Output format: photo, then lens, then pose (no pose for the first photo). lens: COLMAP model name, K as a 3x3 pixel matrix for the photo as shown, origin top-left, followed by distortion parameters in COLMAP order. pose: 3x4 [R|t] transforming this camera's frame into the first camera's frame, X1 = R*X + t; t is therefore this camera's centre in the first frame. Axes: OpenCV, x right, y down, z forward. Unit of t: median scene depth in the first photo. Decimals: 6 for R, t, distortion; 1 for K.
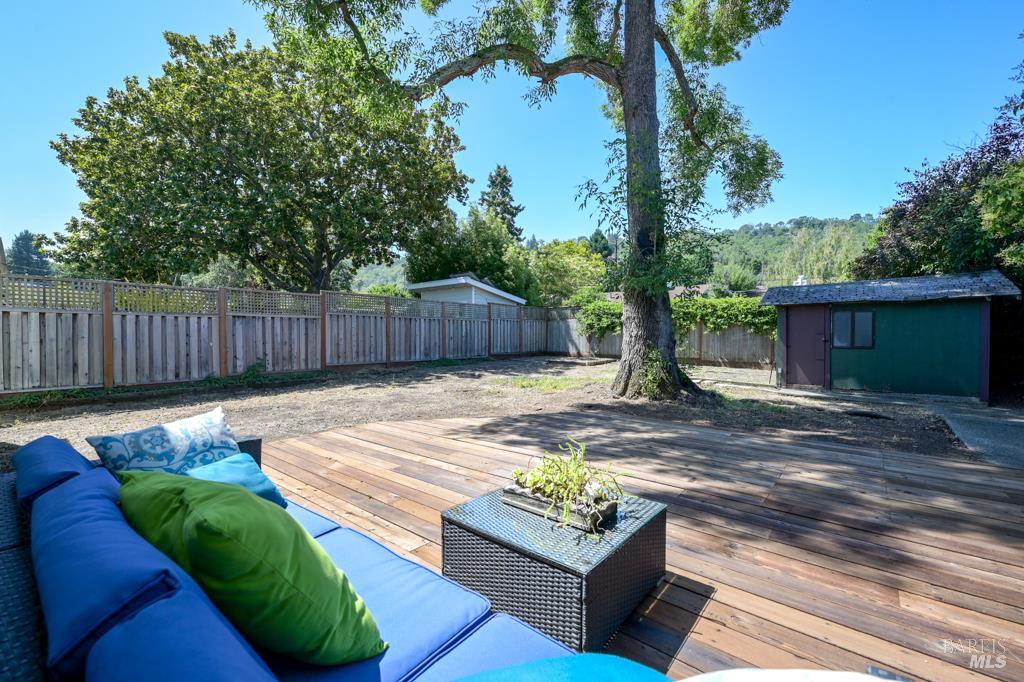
lens RADIAL K [[427.8, 0, 512.0], [0, 427.8, 341.0], [0, 0, 1]] dist [-0.000401, 0.000074]
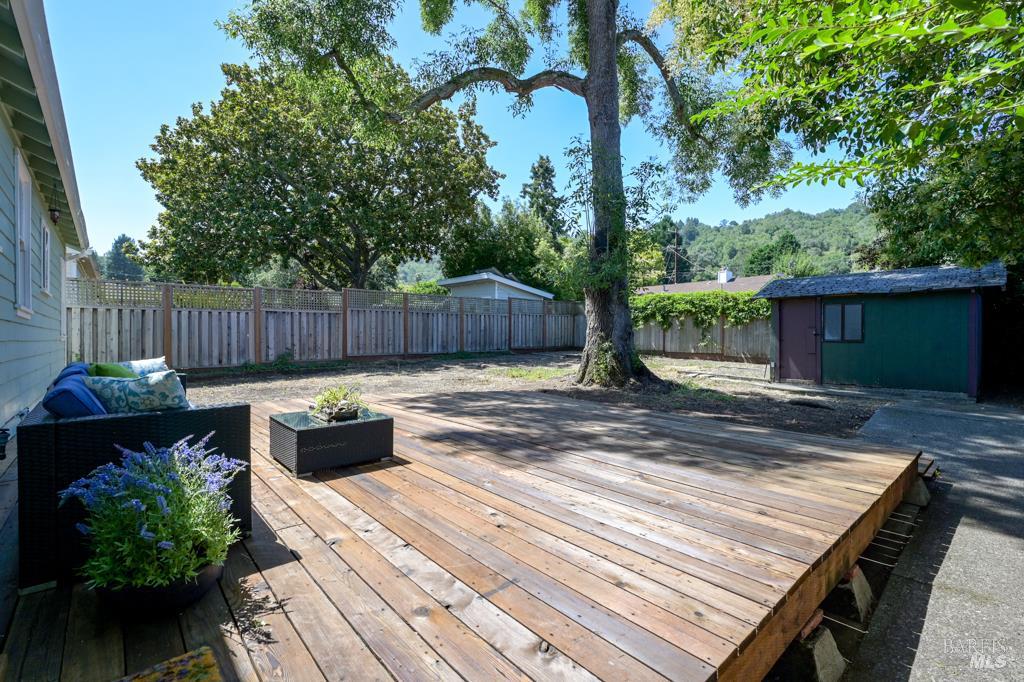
lens RADIAL K [[460.3, 0, 513.2], [0, 460.3, 334.3], [0, 0, 1]] dist [-0.000101, -0.000182]
pose [[0.989328, 0.003257, -0.145670, 0.144398], [-0.004399, 0.999962, -0.007518, 0.007443], [0.145640, 0.008079, 0.989305, -0.102023]]
